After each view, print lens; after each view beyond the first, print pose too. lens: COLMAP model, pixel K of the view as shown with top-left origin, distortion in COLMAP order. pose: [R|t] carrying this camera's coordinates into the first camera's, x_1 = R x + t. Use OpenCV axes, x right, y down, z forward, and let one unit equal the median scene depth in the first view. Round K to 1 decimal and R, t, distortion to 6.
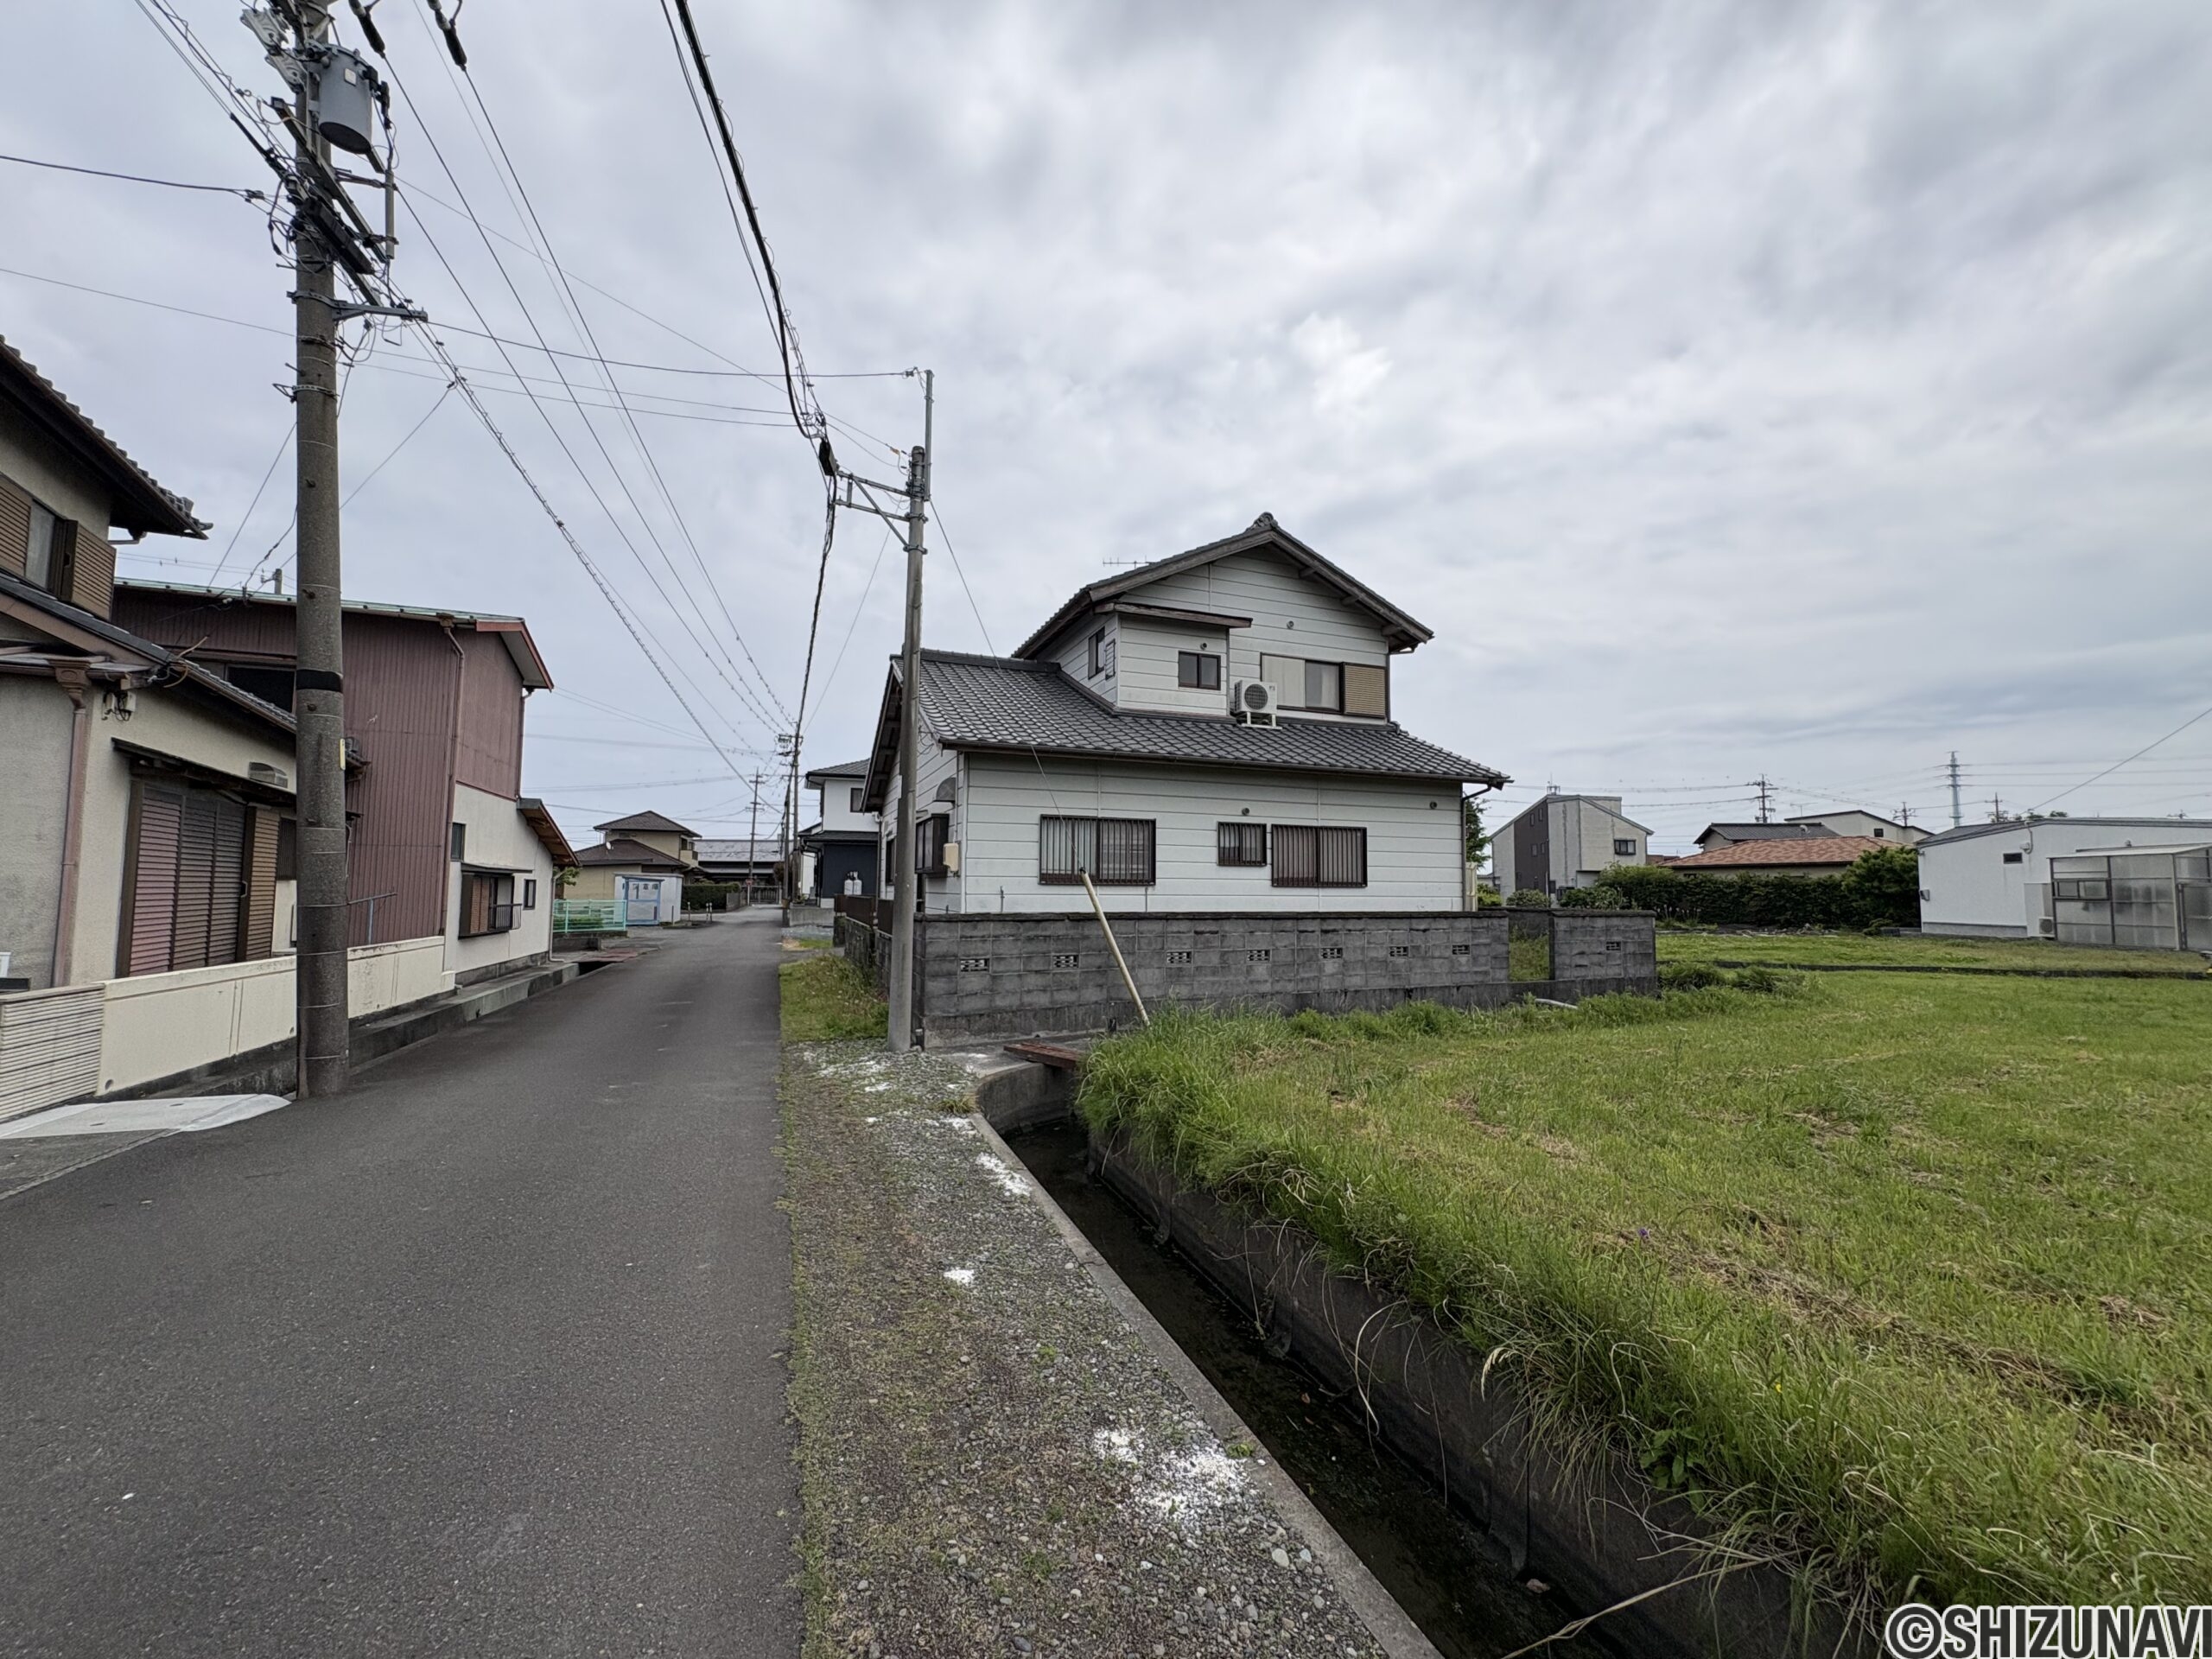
lens RADIAL K [[880.1, 0, 1104.5], [0, 880.1, 833.1], [0, 0, 1]] dist [0.000162, 0.000498]
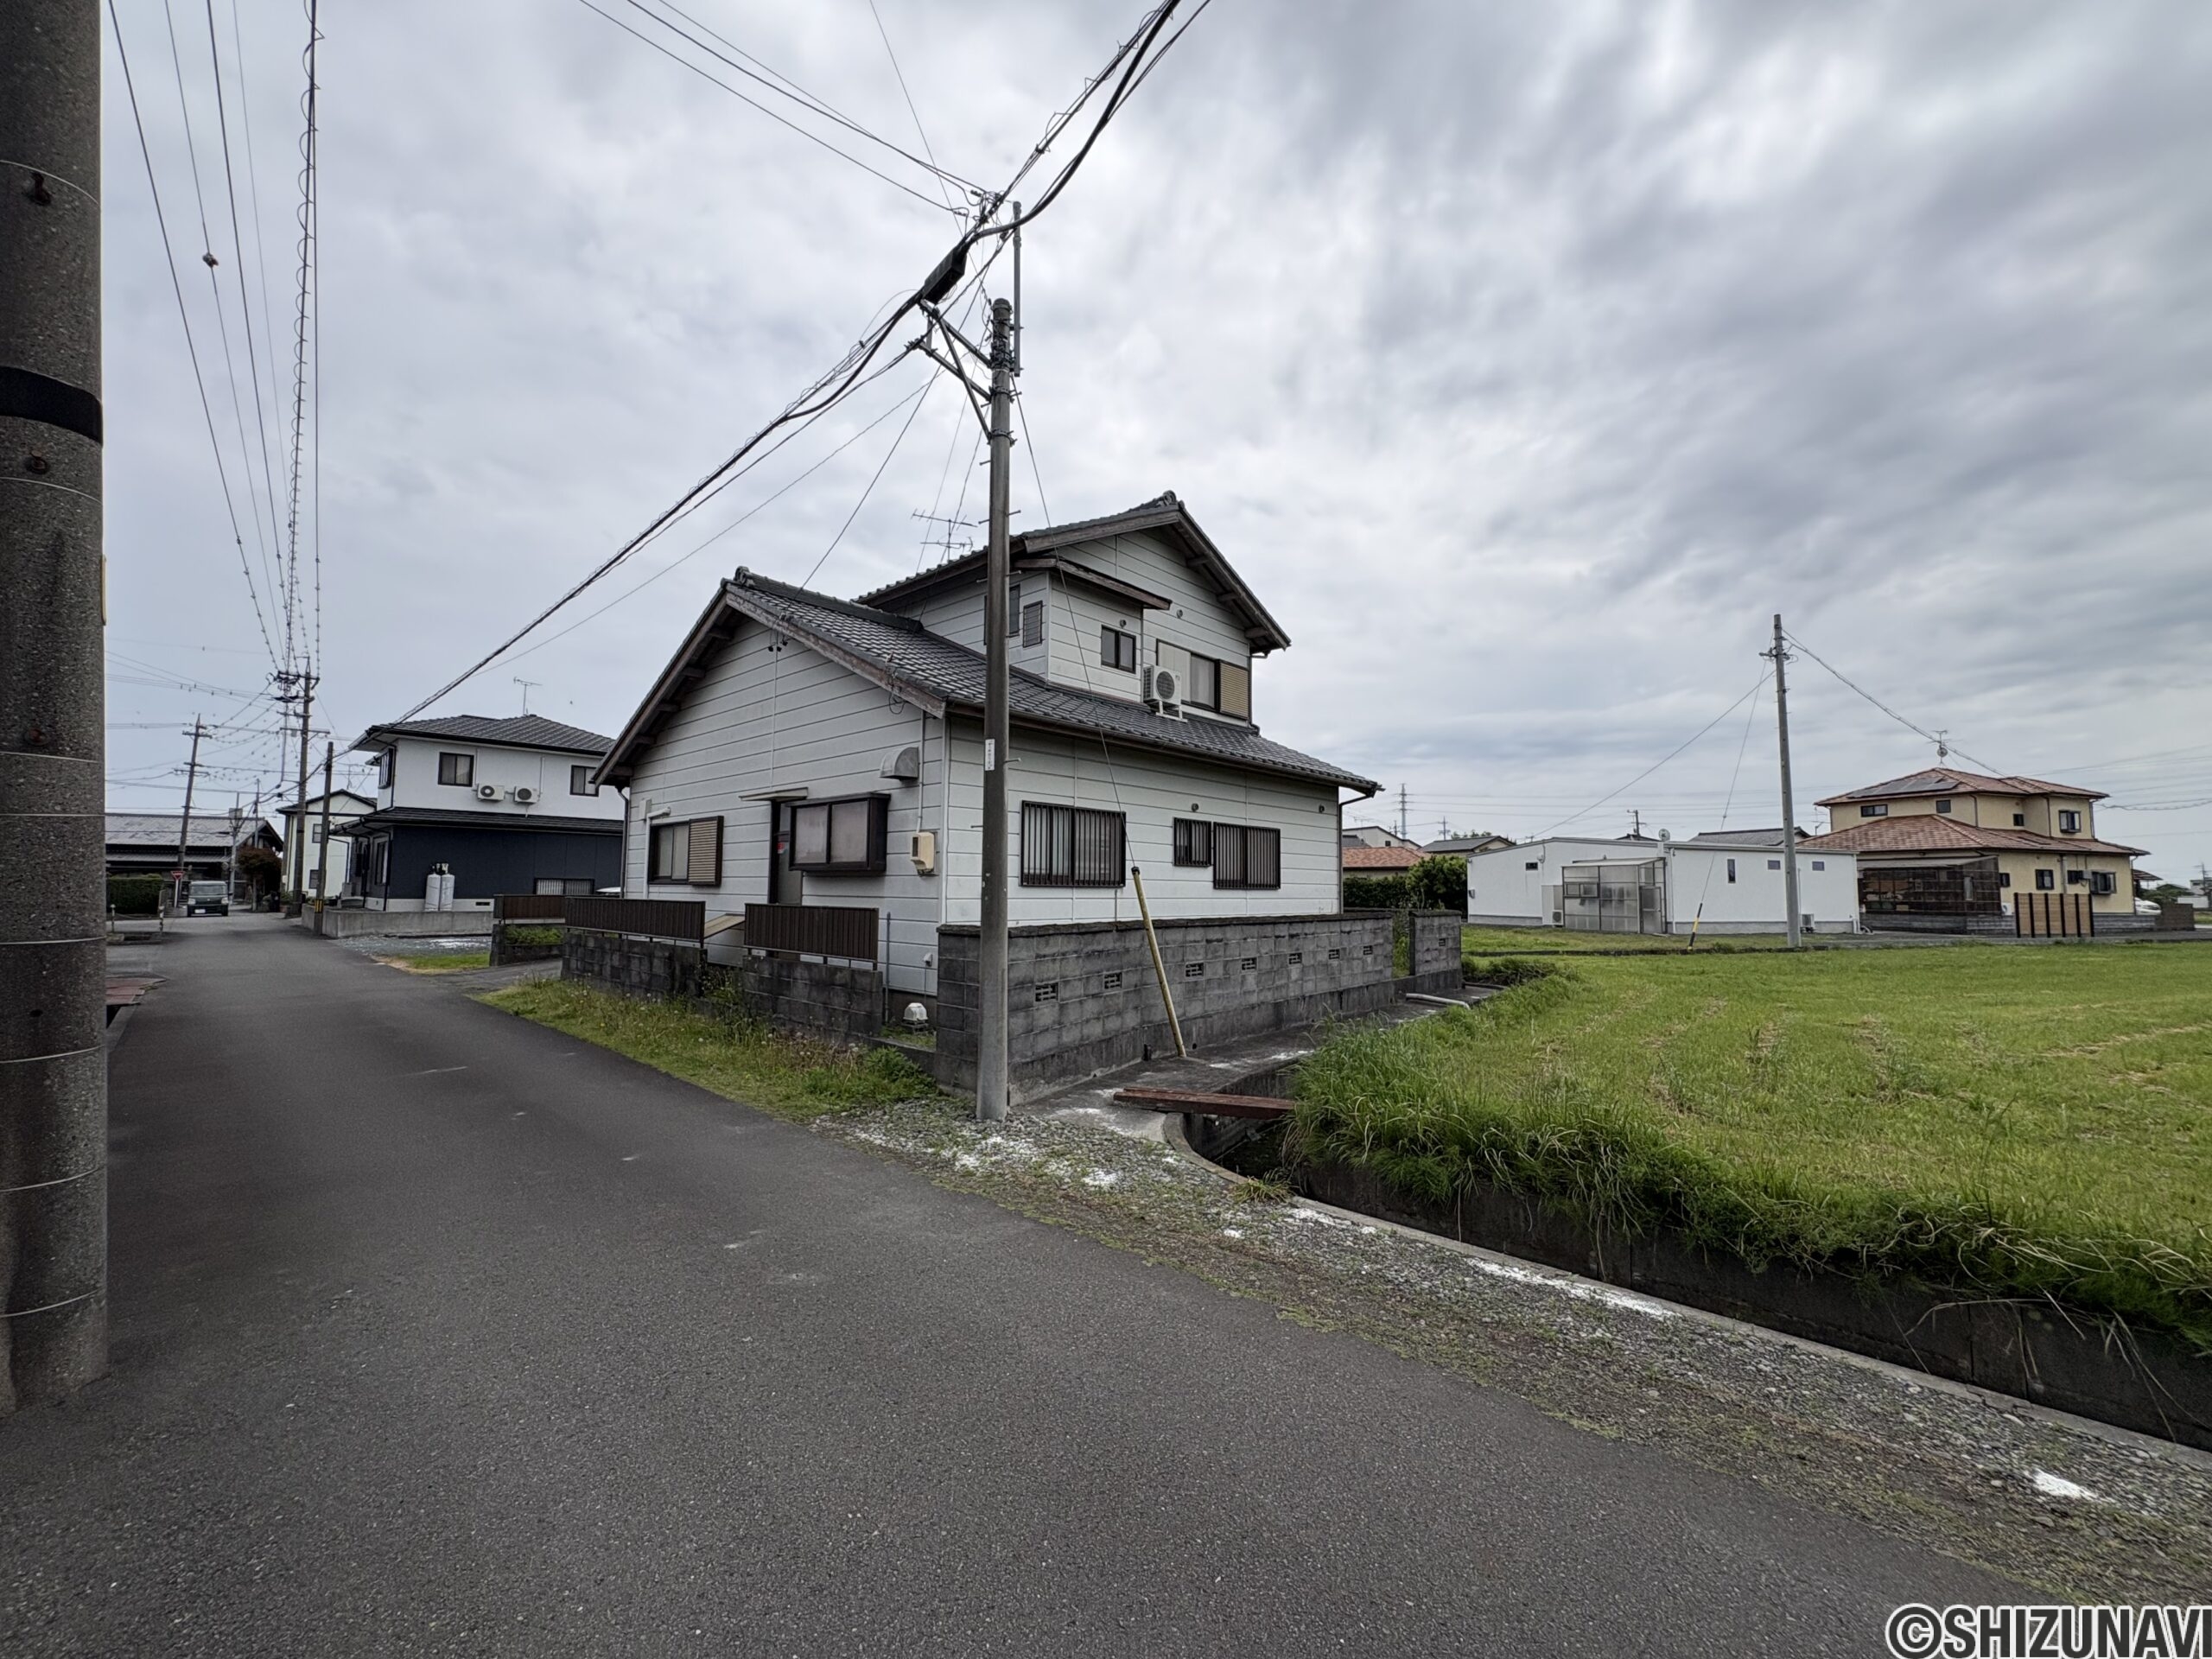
lens RADIAL K [[880.1, 0, 1104.5], [0, 880.1, 833.1], [0, 0, 1]] dist [0.000162, 0.000498]
pose [[0.896596, 0.029908, 0.441838, -0.304388], [-0.031537, 0.999496, -0.003660, 0.007942], [-0.441725, -0.010653, 0.897087, 0.194851]]
